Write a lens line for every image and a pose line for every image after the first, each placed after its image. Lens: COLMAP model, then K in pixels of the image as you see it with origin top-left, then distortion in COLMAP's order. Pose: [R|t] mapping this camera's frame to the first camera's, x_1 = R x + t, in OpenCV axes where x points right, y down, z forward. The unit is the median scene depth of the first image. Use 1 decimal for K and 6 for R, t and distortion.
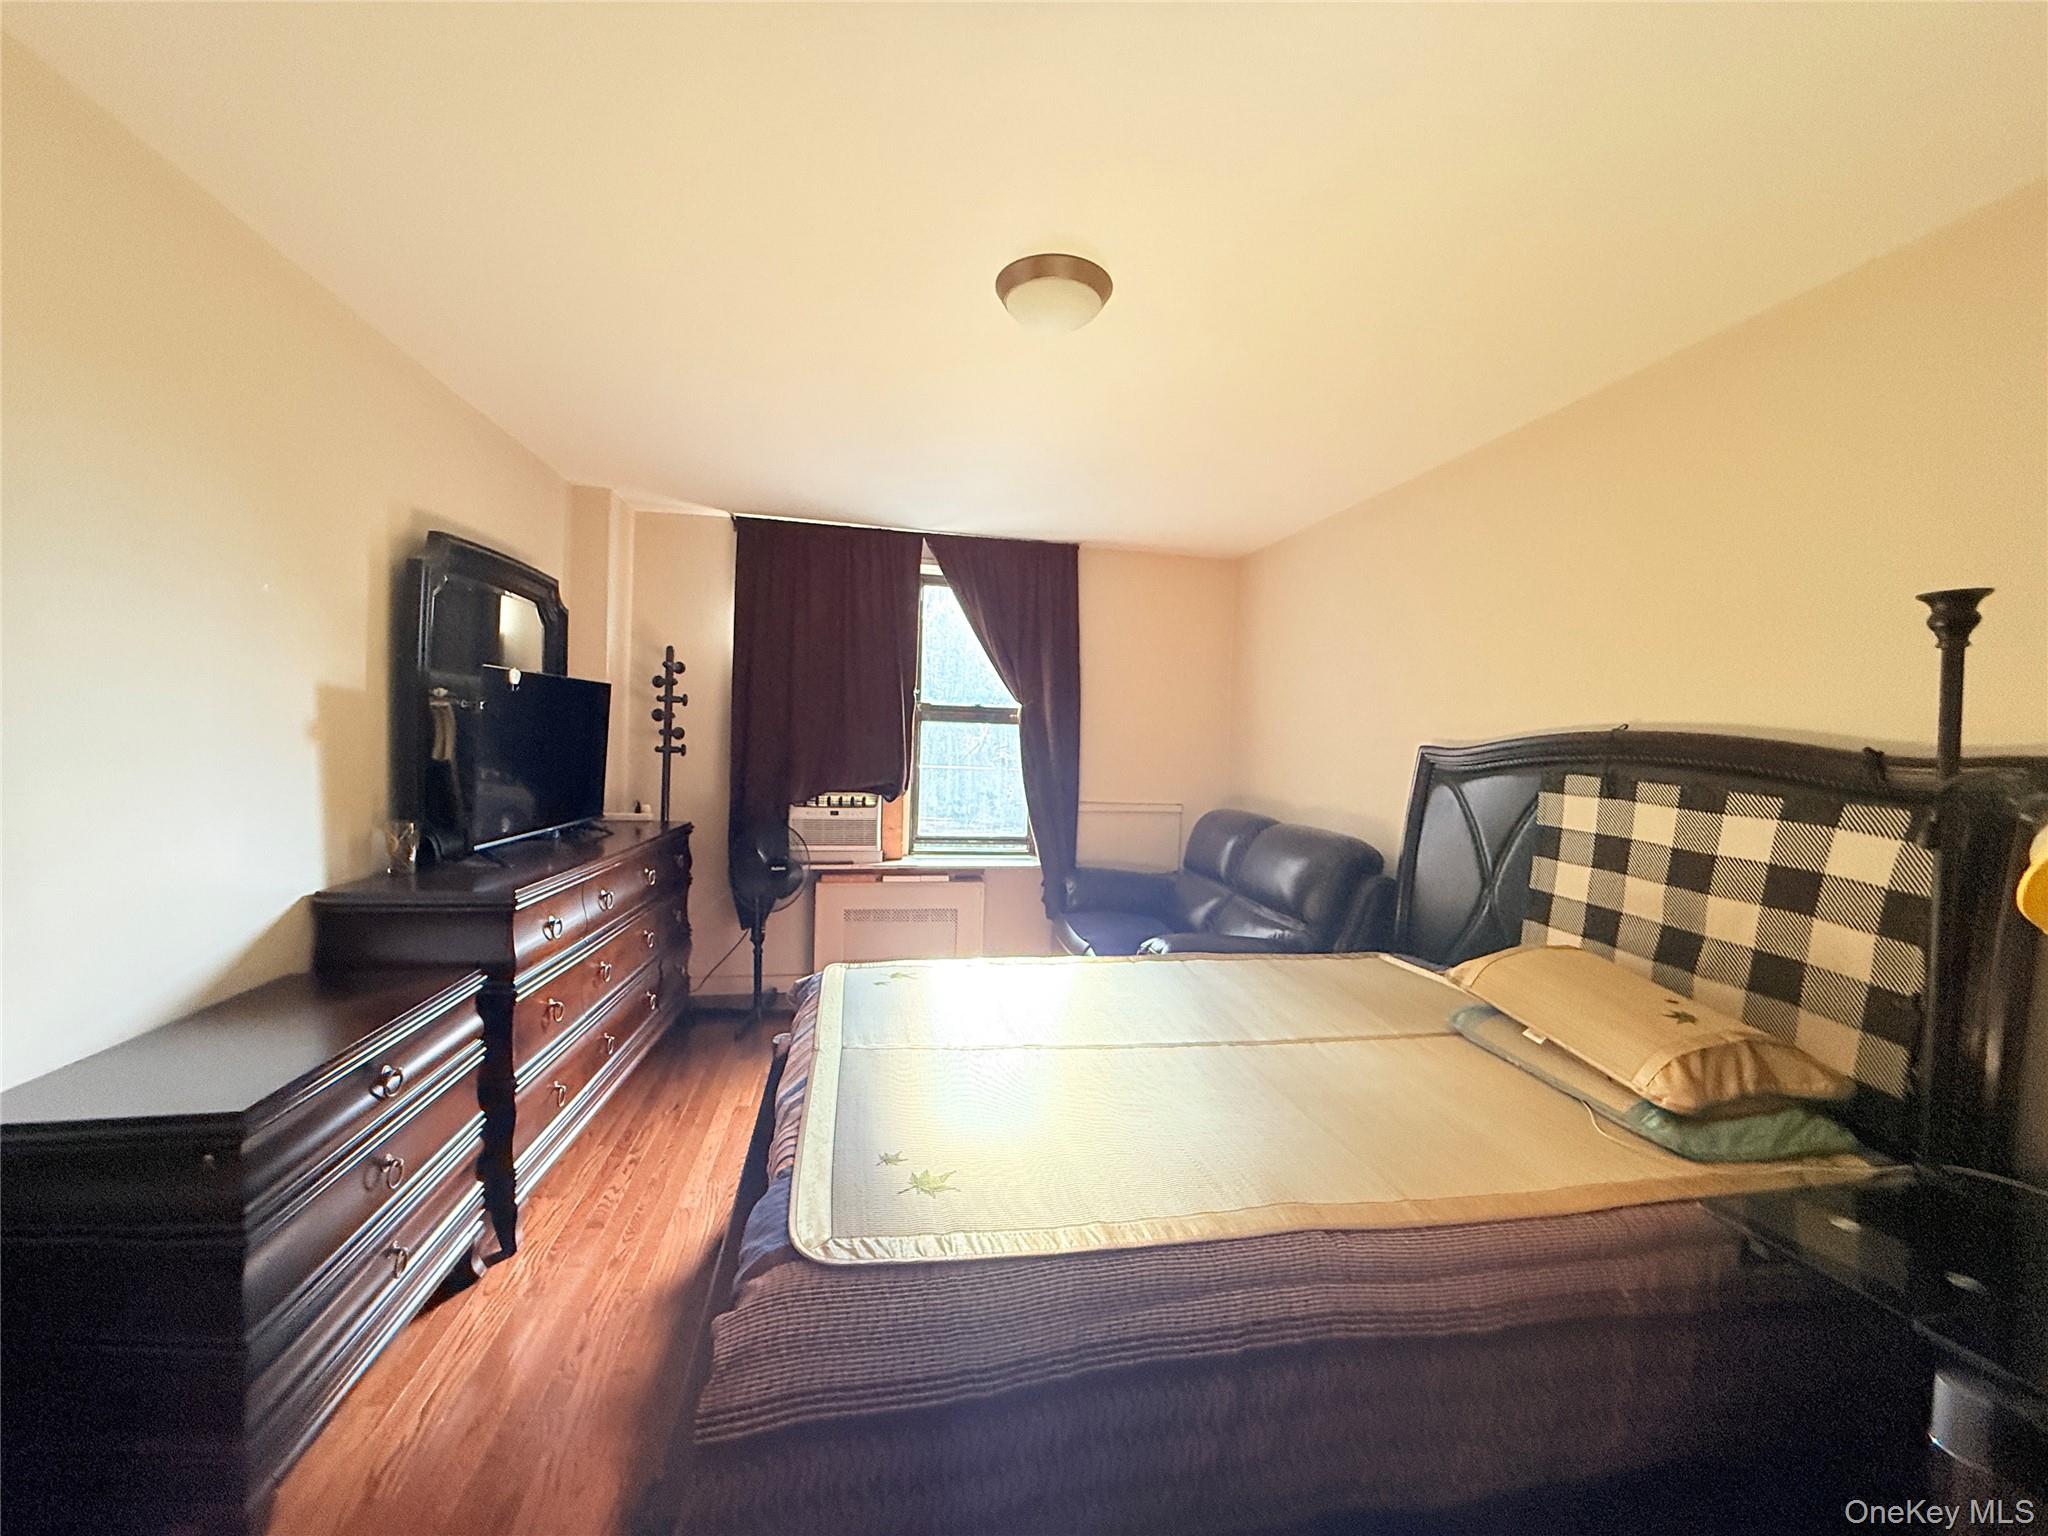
lens RADIAL K [[821.2, 0, 1026.4], [0, 821.2, 757.2], [0, 0, 1]] dist [0.004611, 0.000302]
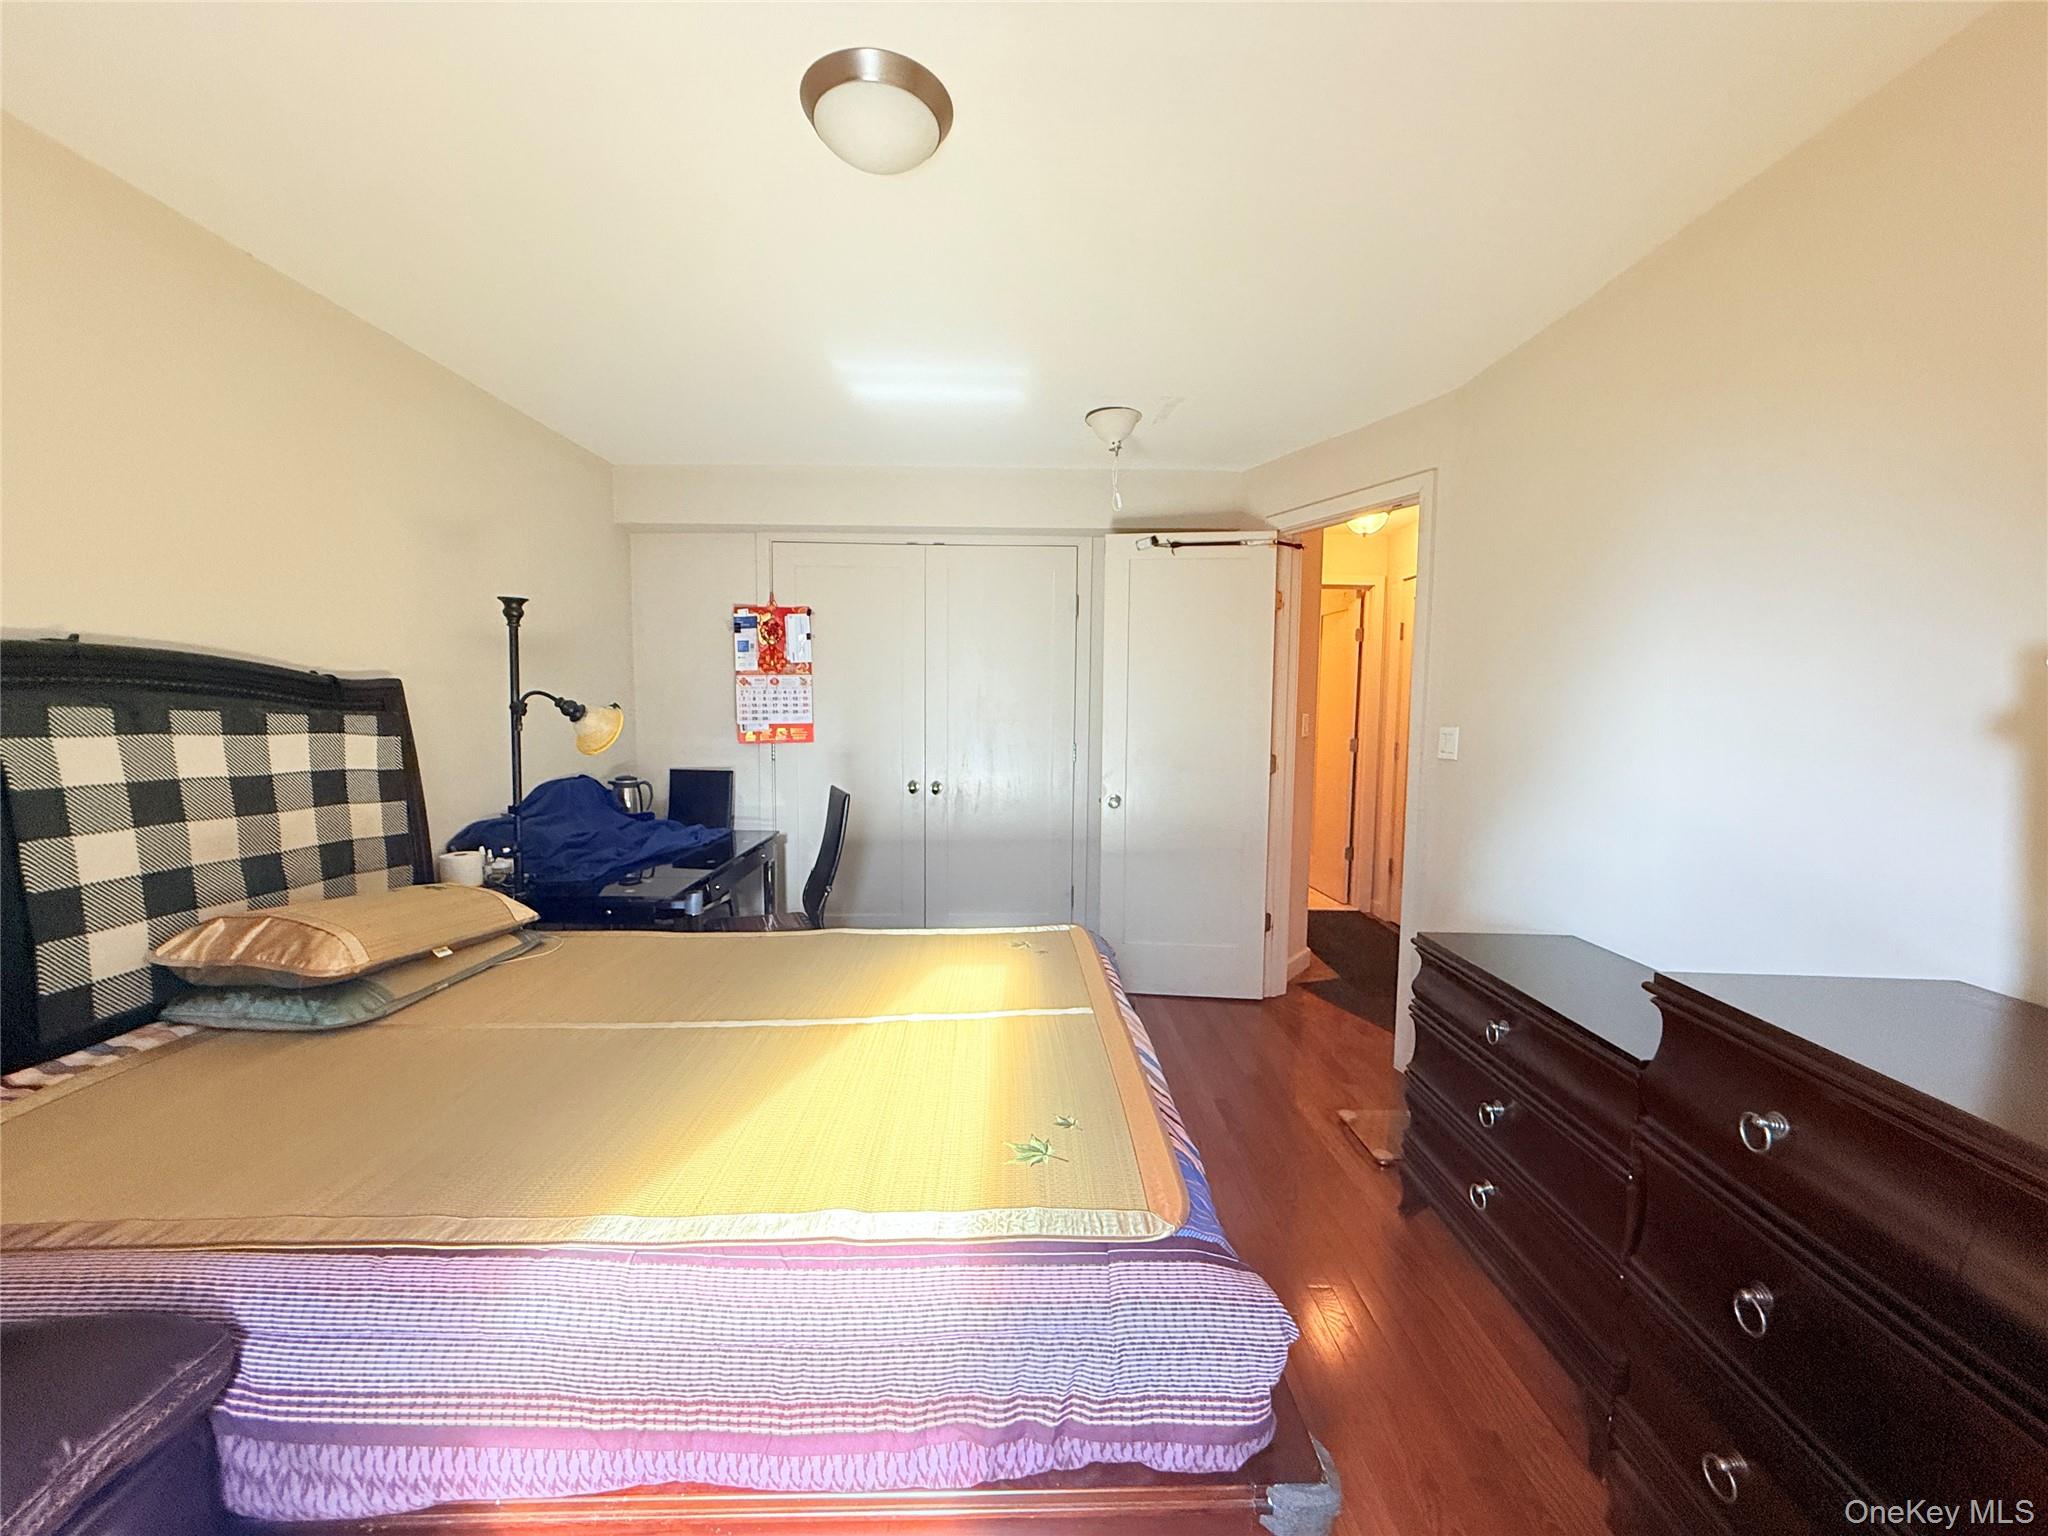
lens RADIAL K [[821.2, 0, 1024.8], [0, 821.2, 766.3], [0, 0, 1]] dist [0.004611, 0.000302]
pose [[-0.981986, -0.059902, 0.179208, -0.285463], [-0.040397, 0.993046, 0.110578, -0.044911], [-0.184586, 0.101347, -0.977577, 1.832573]]
